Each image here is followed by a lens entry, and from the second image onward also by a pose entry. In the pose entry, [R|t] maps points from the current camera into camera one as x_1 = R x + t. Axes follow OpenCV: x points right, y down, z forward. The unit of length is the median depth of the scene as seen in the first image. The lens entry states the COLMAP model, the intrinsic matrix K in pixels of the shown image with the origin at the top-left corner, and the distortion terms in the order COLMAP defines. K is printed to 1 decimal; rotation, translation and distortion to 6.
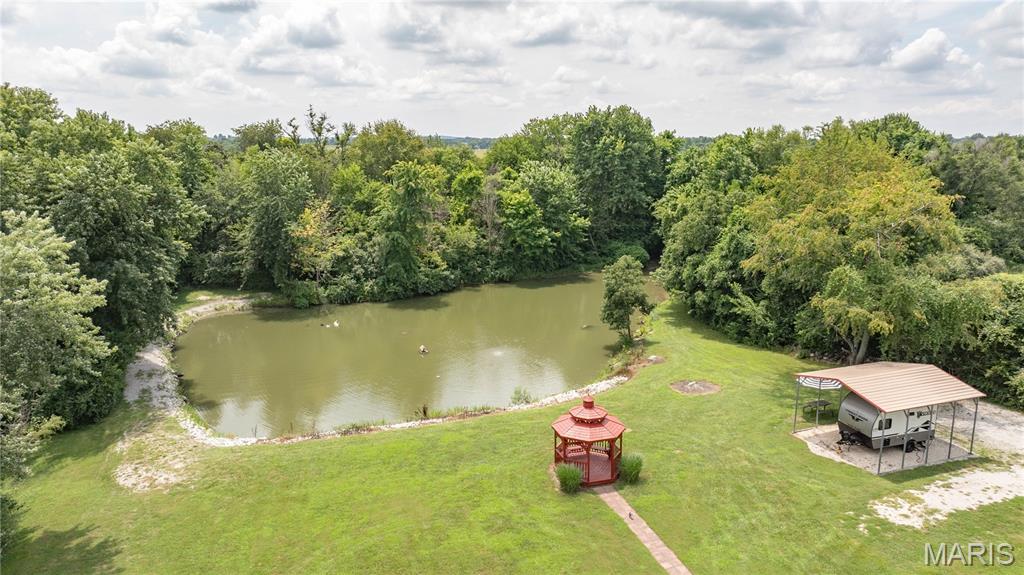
lens RADIAL K [[725.9, 0, 511.8], [0, 725.9, 294.7], [0, 0, 1]] dist [-0.002653, 0.007605]
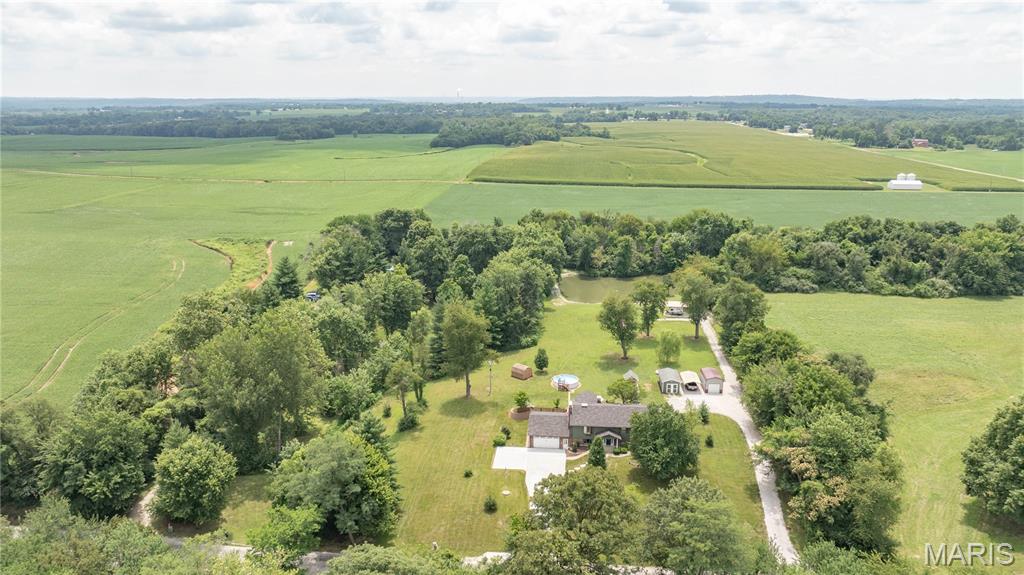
lens RADIAL K [[725.9, 0, 517.4], [0, 725.9, 287.2], [0, 0, 1]] dist [-0.002653, 0.007605]
pose [[0.900820, 0.111016, -0.419760, 0.815592], [-0.091498, 0.993588, 0.066421, -0.125007], [0.424442, -0.021426, 0.905202, -2.195223]]
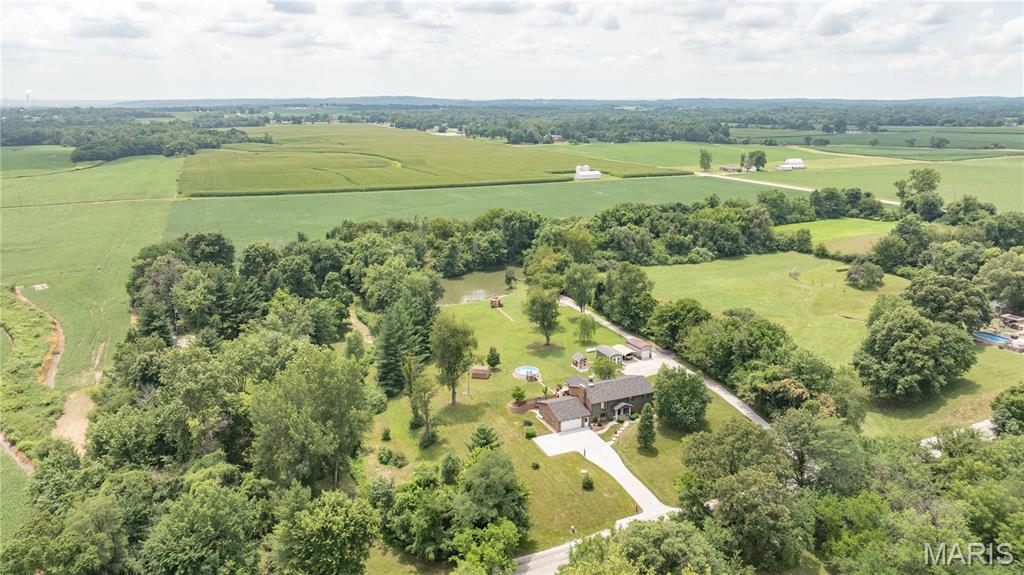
lens RADIAL K [[725.9, 0, 512.5], [0, 725.9, 289.4], [0, 0, 1]] dist [-0.002653, 0.007605]
pose [[0.998903, -0.016979, 0.043652, -0.012237], [0.014855, 0.998712, 0.048513, -0.100252], [-0.044420, -0.047812, 0.997868, -2.484669]]
